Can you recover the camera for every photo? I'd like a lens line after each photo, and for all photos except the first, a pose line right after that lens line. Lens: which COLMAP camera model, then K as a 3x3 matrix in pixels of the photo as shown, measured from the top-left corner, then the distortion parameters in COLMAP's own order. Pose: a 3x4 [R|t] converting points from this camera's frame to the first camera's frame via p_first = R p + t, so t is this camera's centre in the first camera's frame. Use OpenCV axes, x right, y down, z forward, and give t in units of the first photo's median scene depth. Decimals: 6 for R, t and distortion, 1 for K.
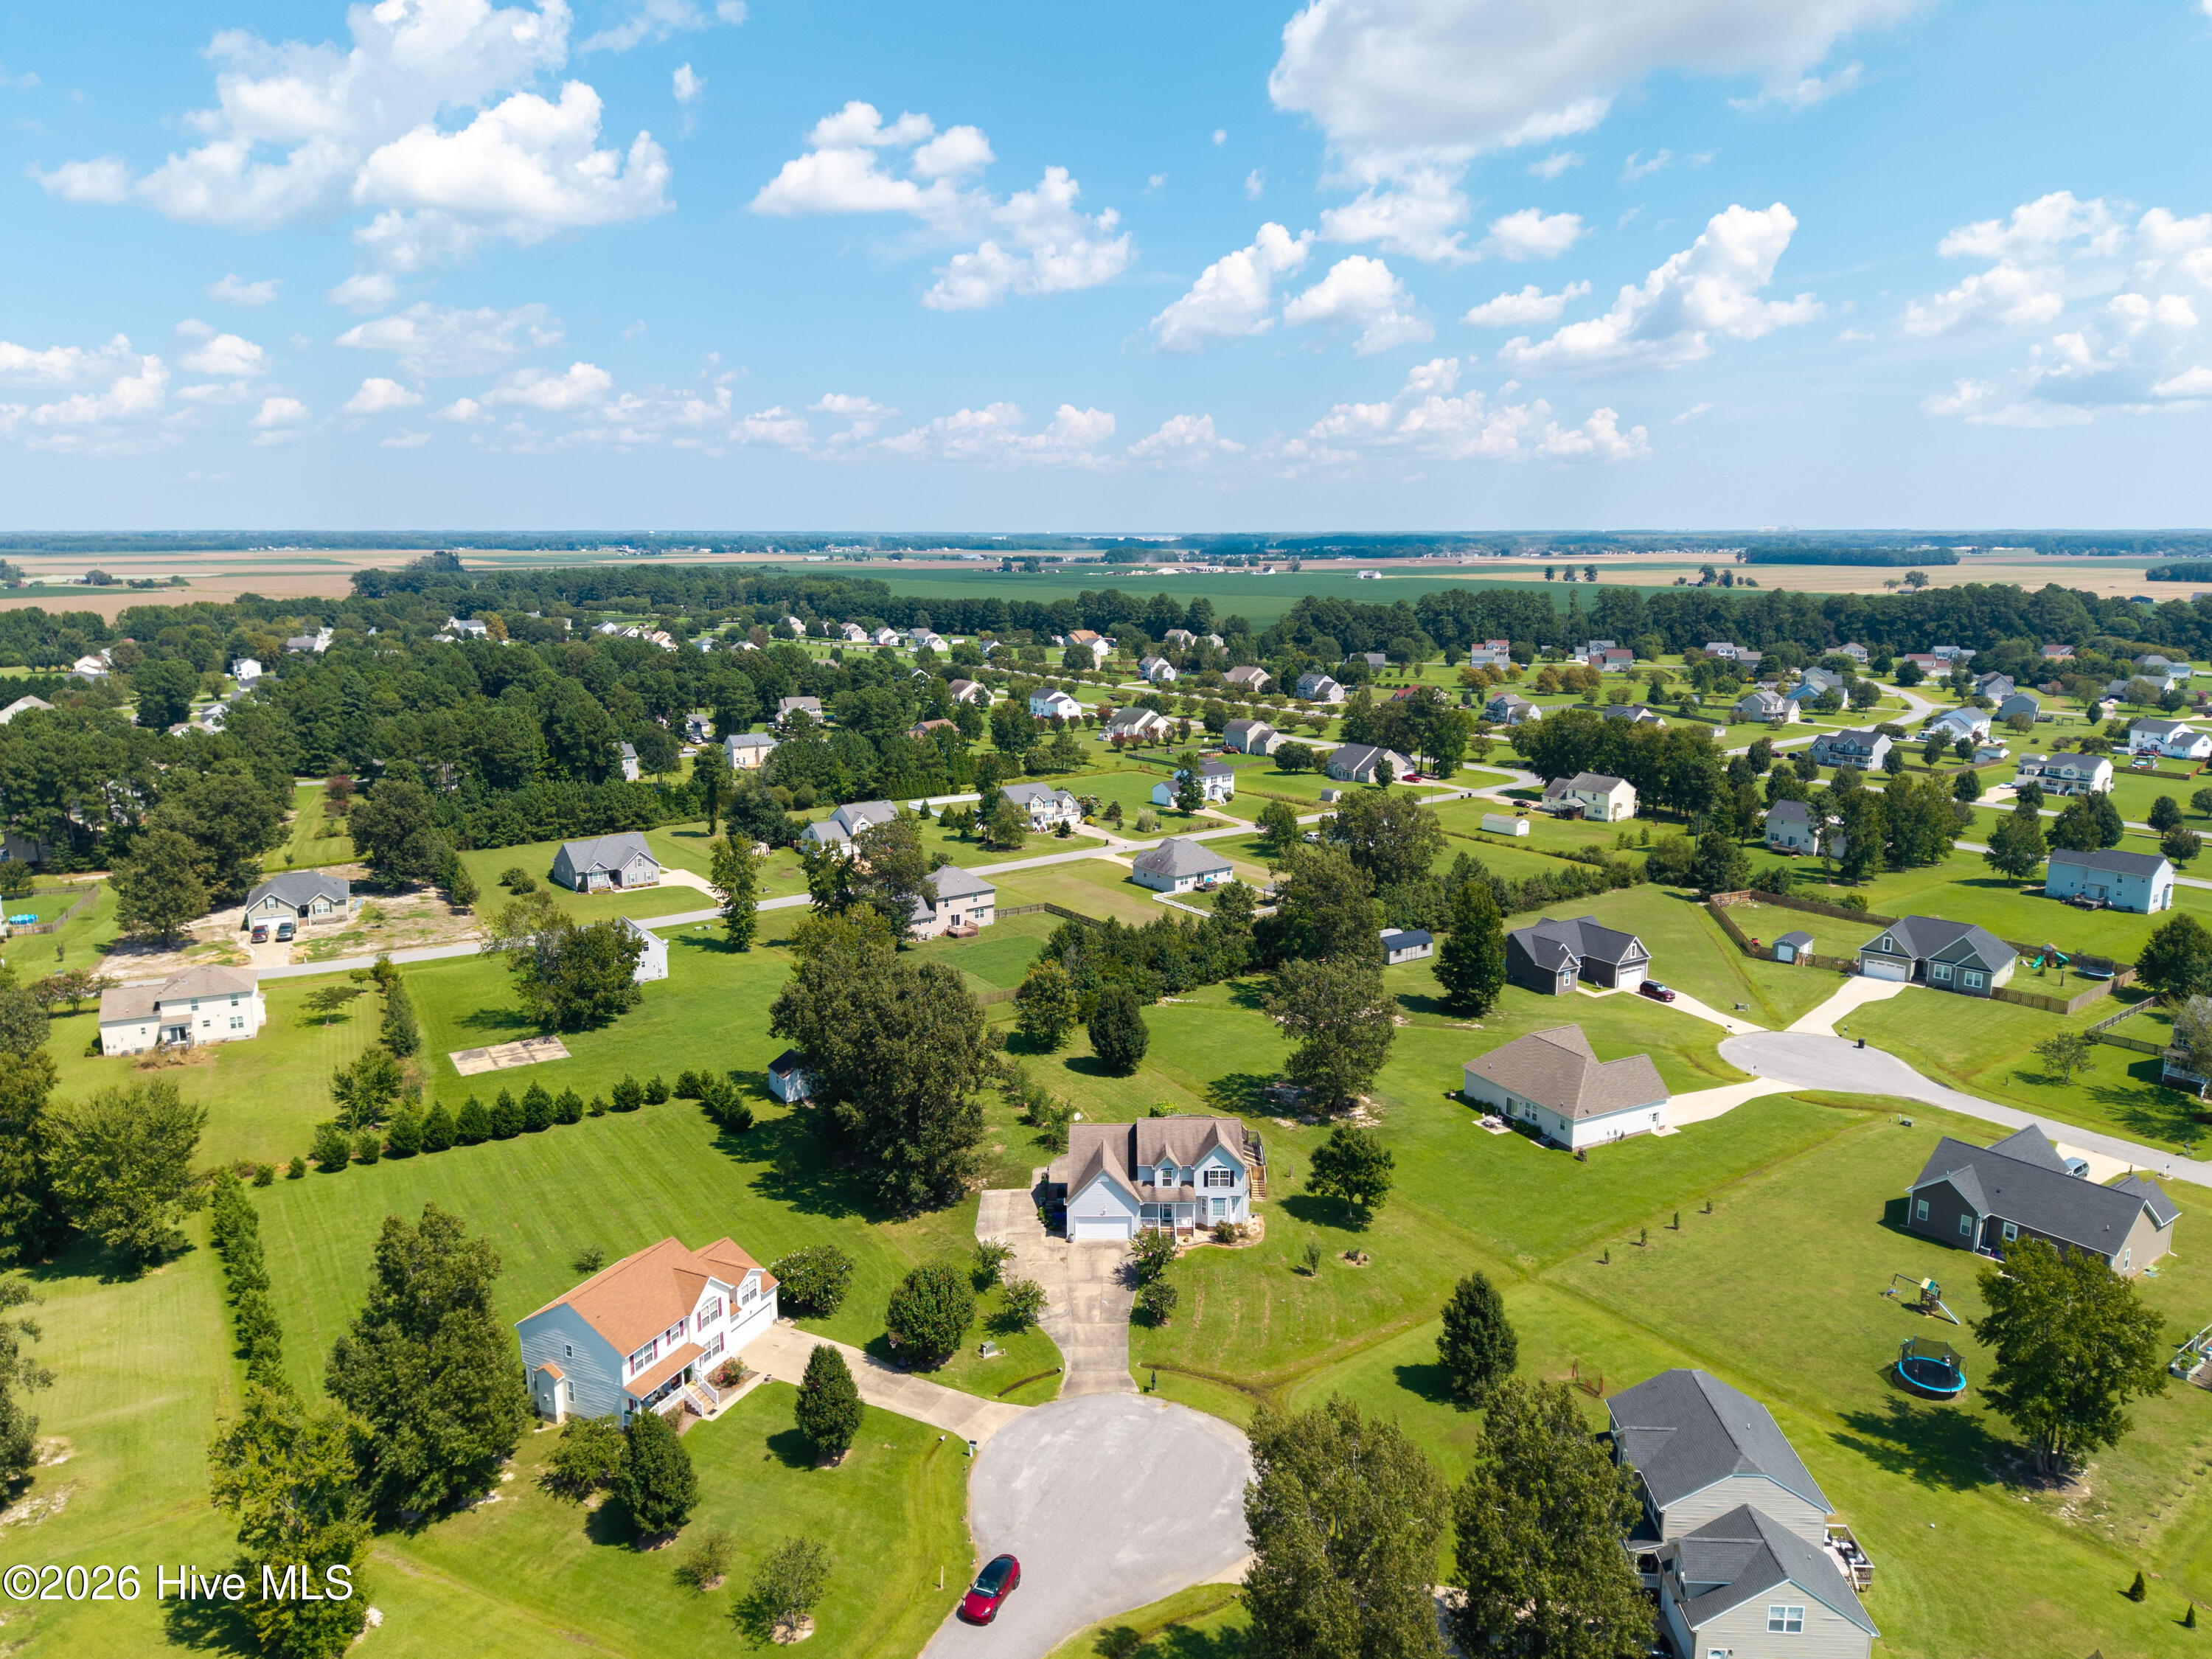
lens RADIAL K [[1516.0, 0, 1154.6], [0, 1516.0, 727.3], [0, 0, 1]] dist [0.001068, 0.000939]
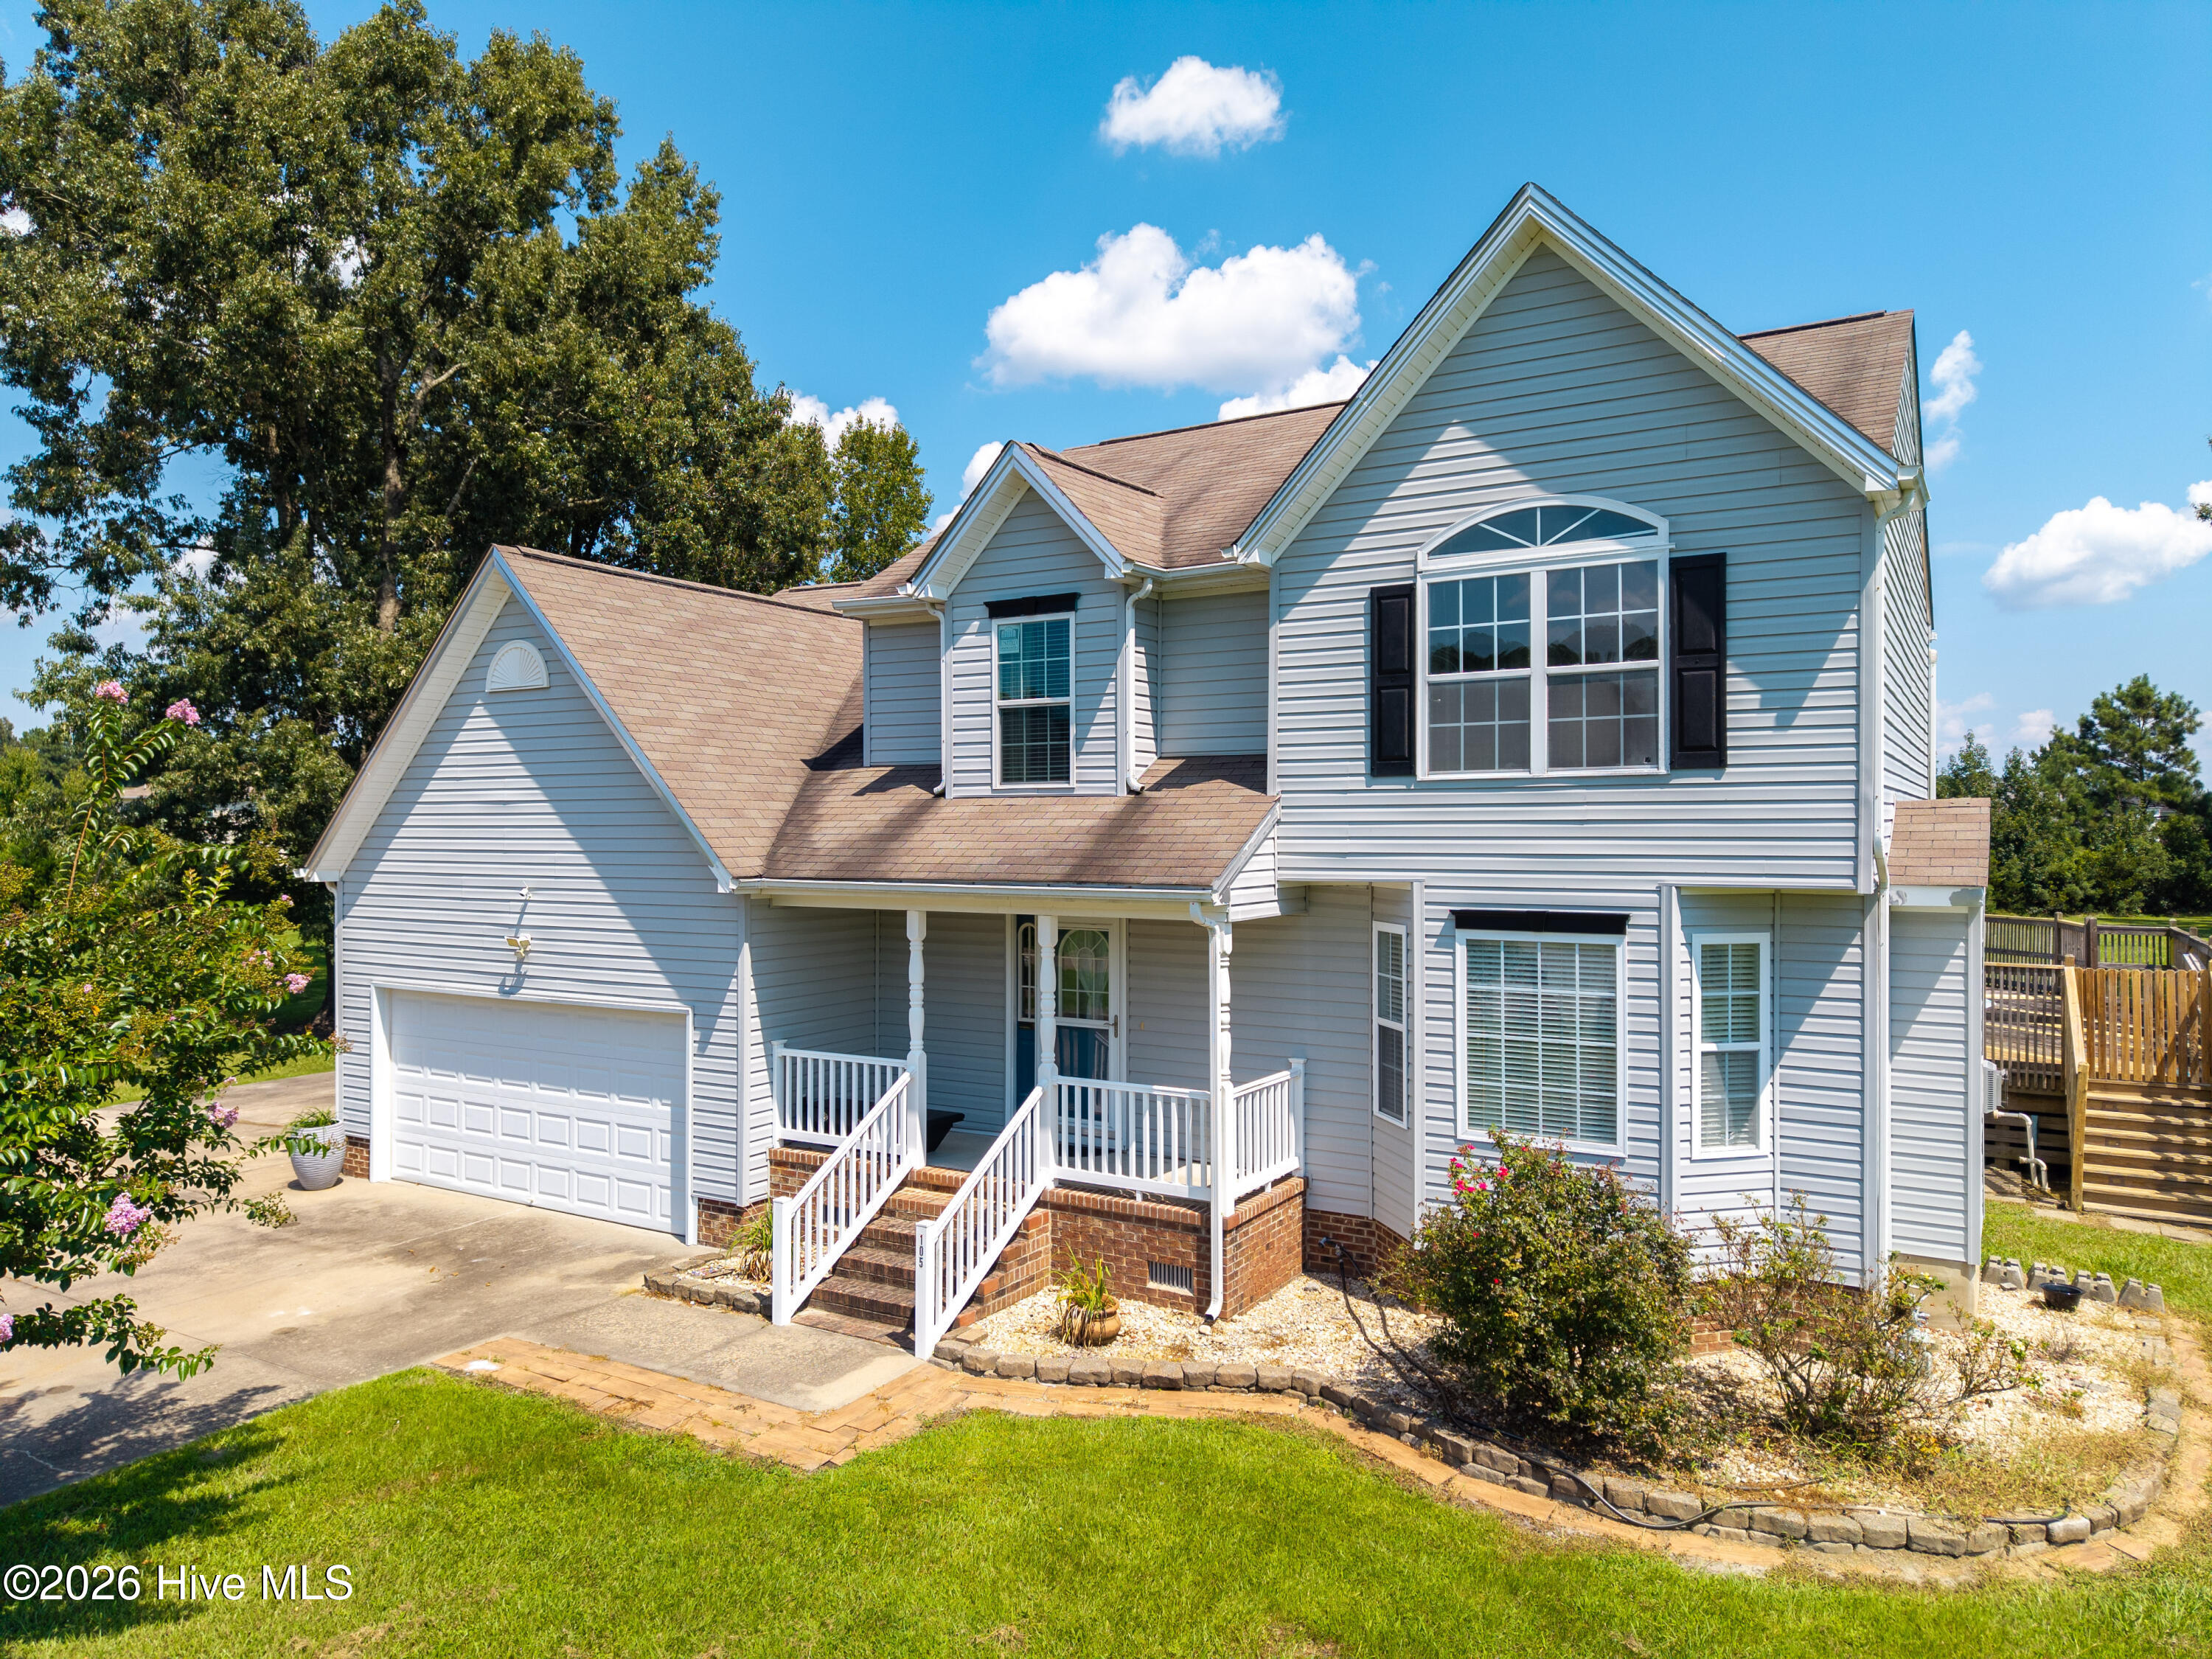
lens RADIAL K [[1479.6, 0, 1104.9], [0, 1479.6, 828.4], [0, 0, 1]] dist [0.026782, -0.028505]
pose [[0.838634, -0.016197, -0.544455, 0.067284], [-0.059089, 0.990954, -0.120496, 0.317052], [0.541481, 0.133223, 0.830090, 0.917350]]
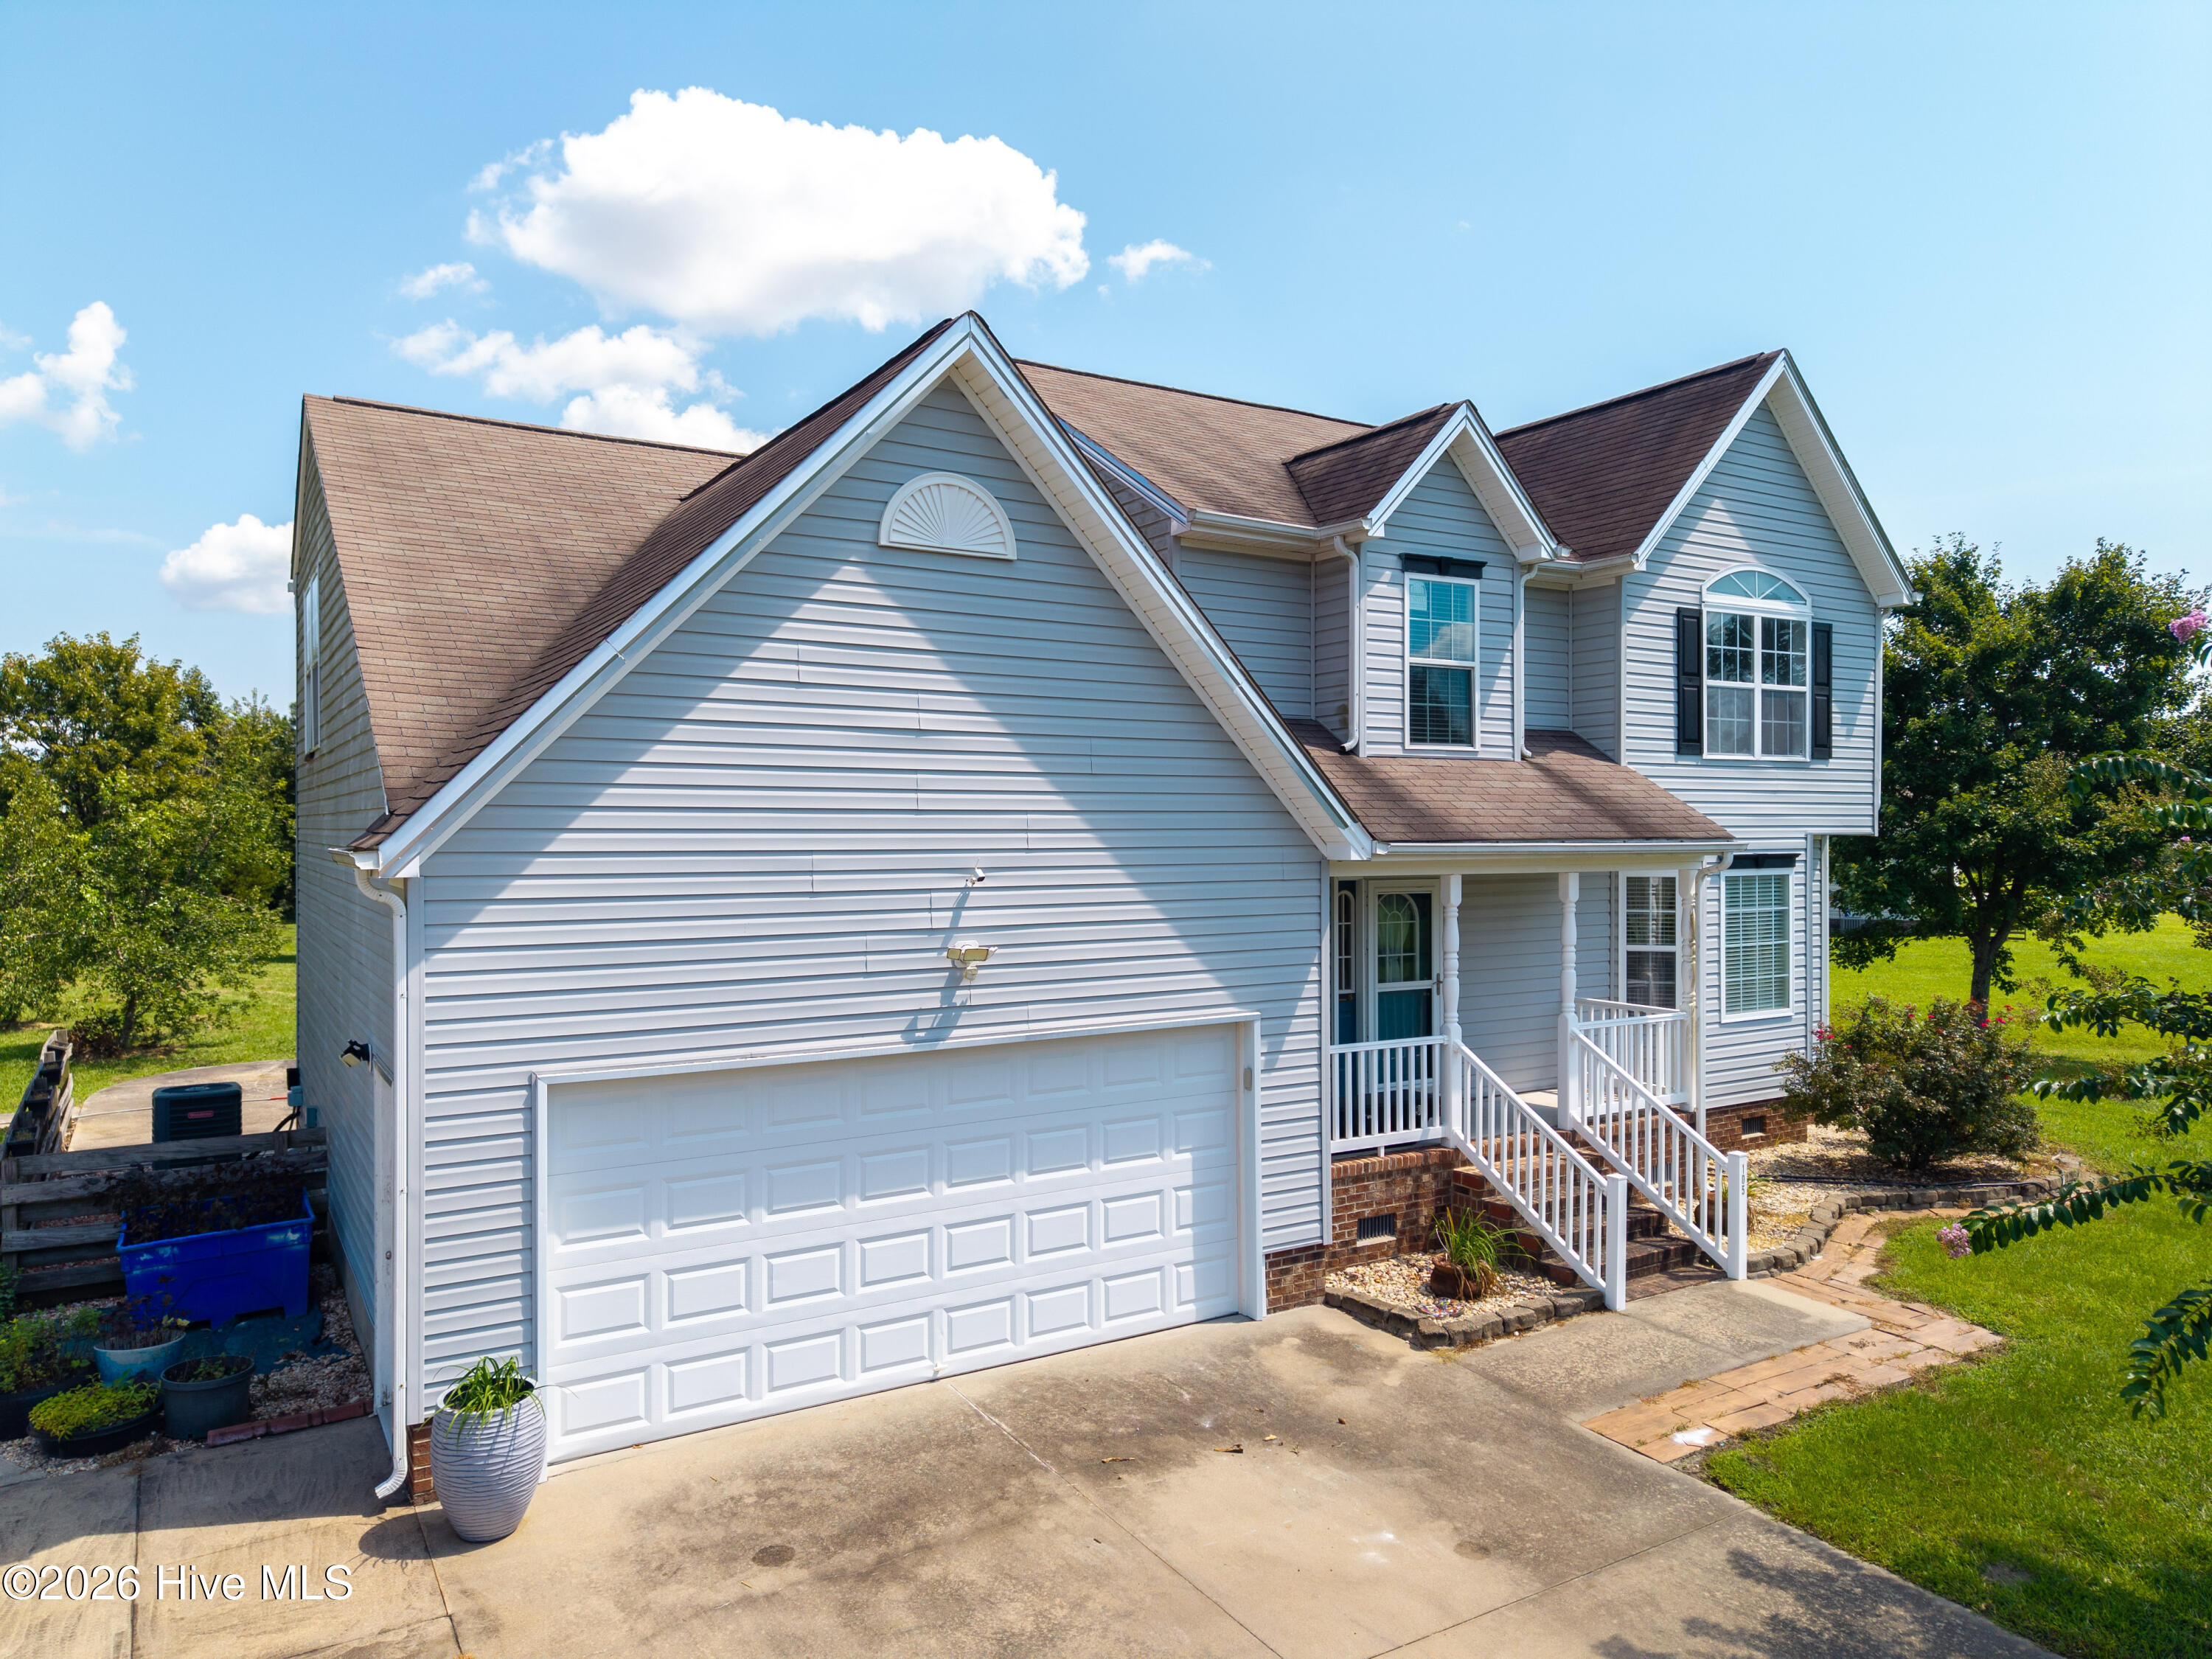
lens RADIAL K [[1479.6, 0, 1108.1], [0, 1479.6, 839.8], [0, 0, 1]] dist [0.026782, -0.028505]
pose [[0.863308, -0.019209, 0.504312, -0.062080], [0.081125, 0.991563, -0.101106, 0.316892], [-0.498115, 0.128198, 0.857582, 0.923808]]
